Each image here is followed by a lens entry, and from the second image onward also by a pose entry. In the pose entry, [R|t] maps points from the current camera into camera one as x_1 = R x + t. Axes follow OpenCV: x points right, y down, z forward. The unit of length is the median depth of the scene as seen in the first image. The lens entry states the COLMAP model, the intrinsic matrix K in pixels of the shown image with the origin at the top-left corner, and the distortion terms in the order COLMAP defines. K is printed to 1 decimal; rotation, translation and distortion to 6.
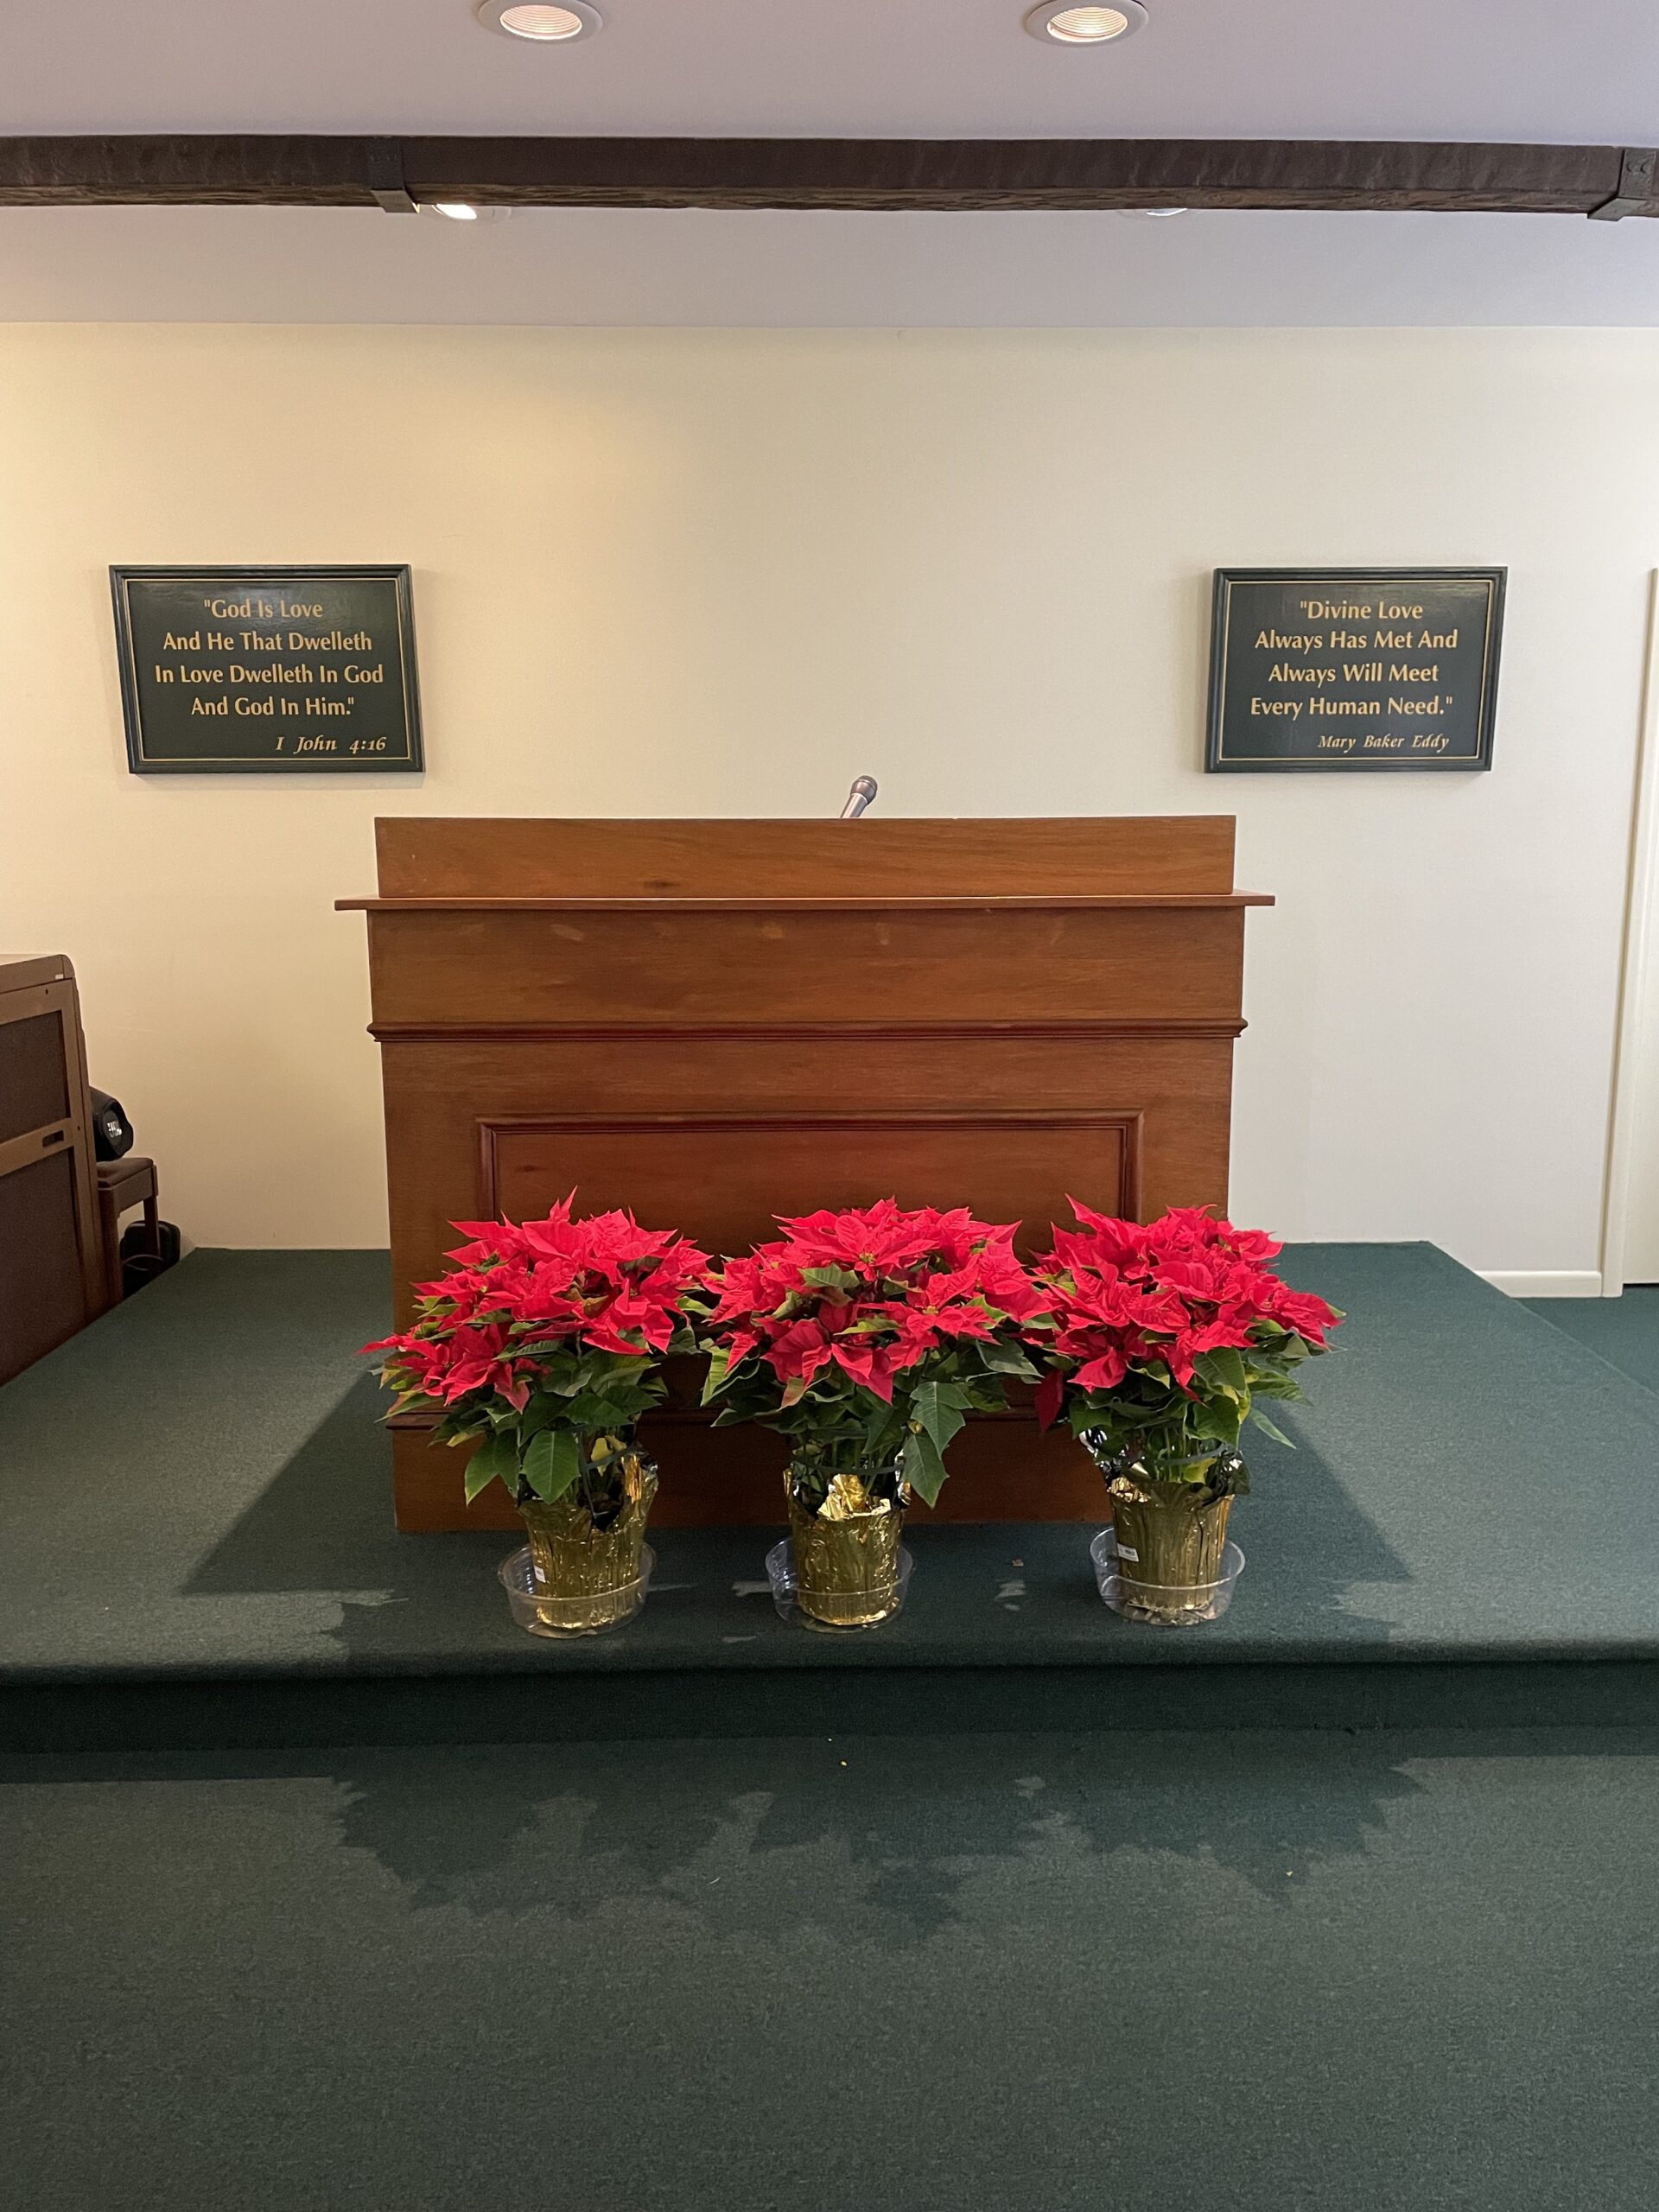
lens RADIAL K [[1693.2, 0, 834.5], [0, 1693.2, 1112.0], [0, 0, 1]] dist [0.064642, -0.083108]
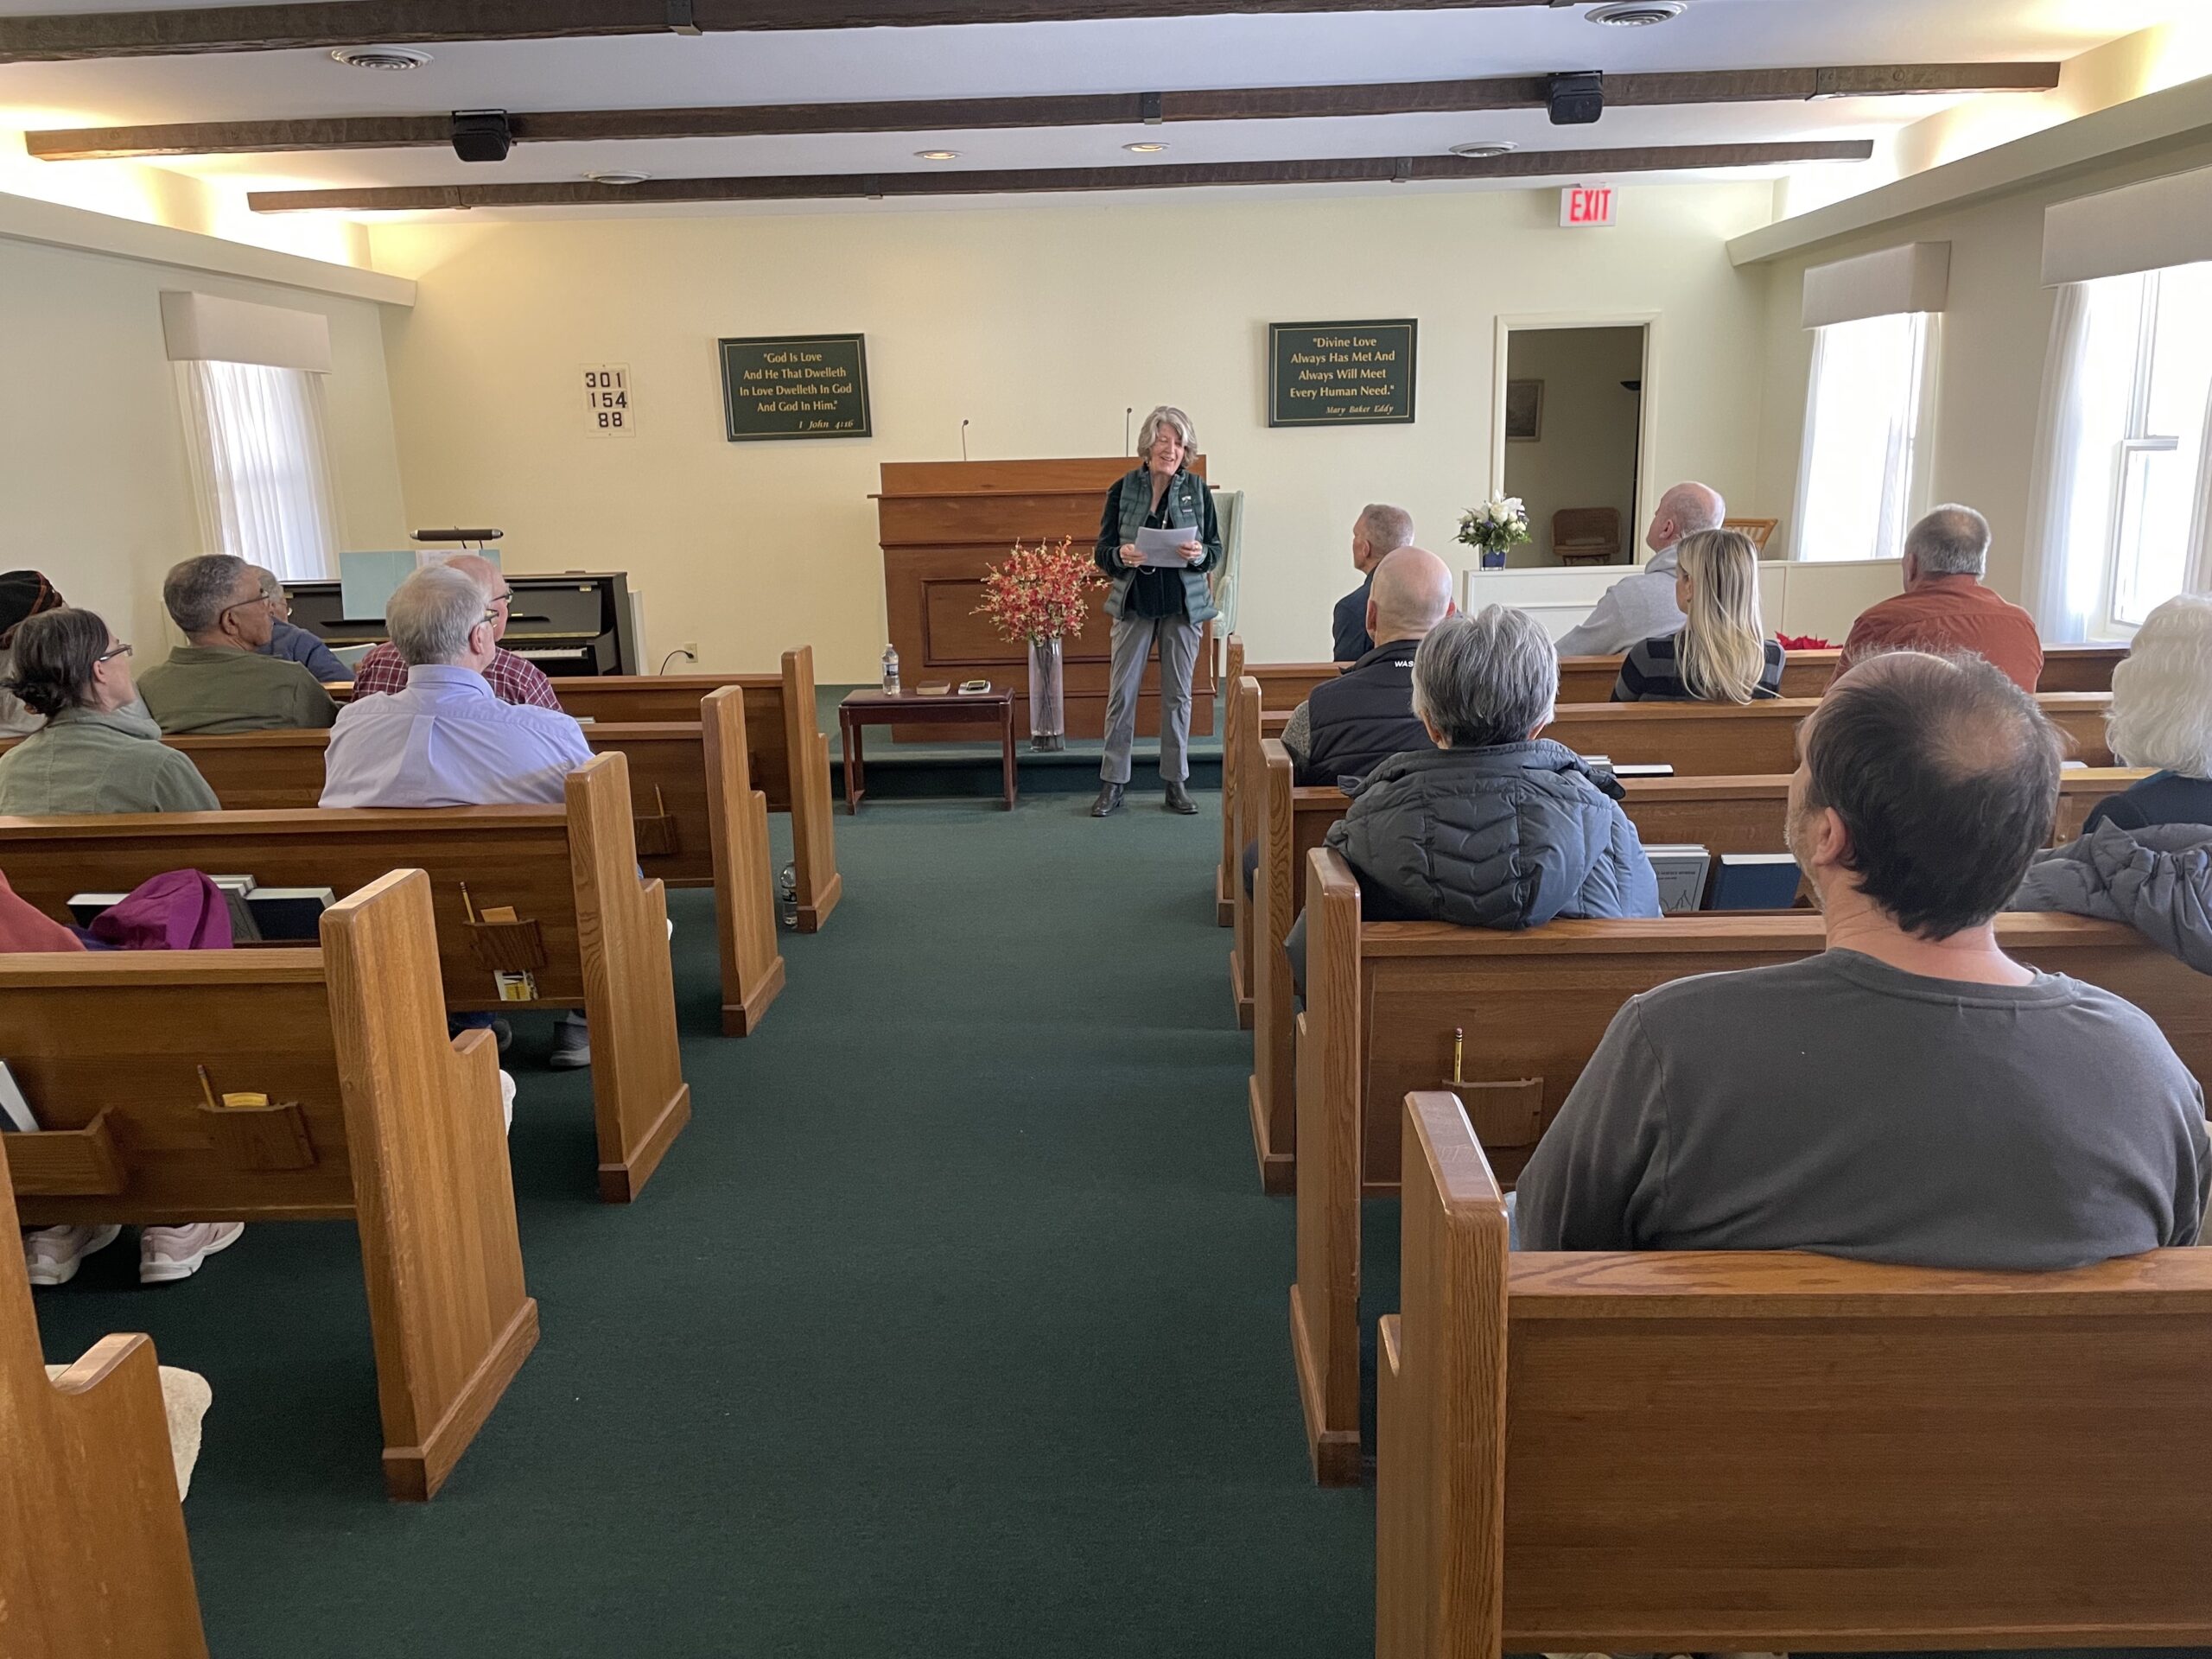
lens RADIAL K [[1693.2, 0, 1102.3], [0, 1693.2, 827.0], [0, 0, 1]] dist [0.064642, -0.083108]
pose [[0.998676, -0.012997, -0.049777, 0.121870], [0.015534, 0.998581, 0.050932, 0.160274], [0.049044, -0.051637, 0.997461, -1.003991]]
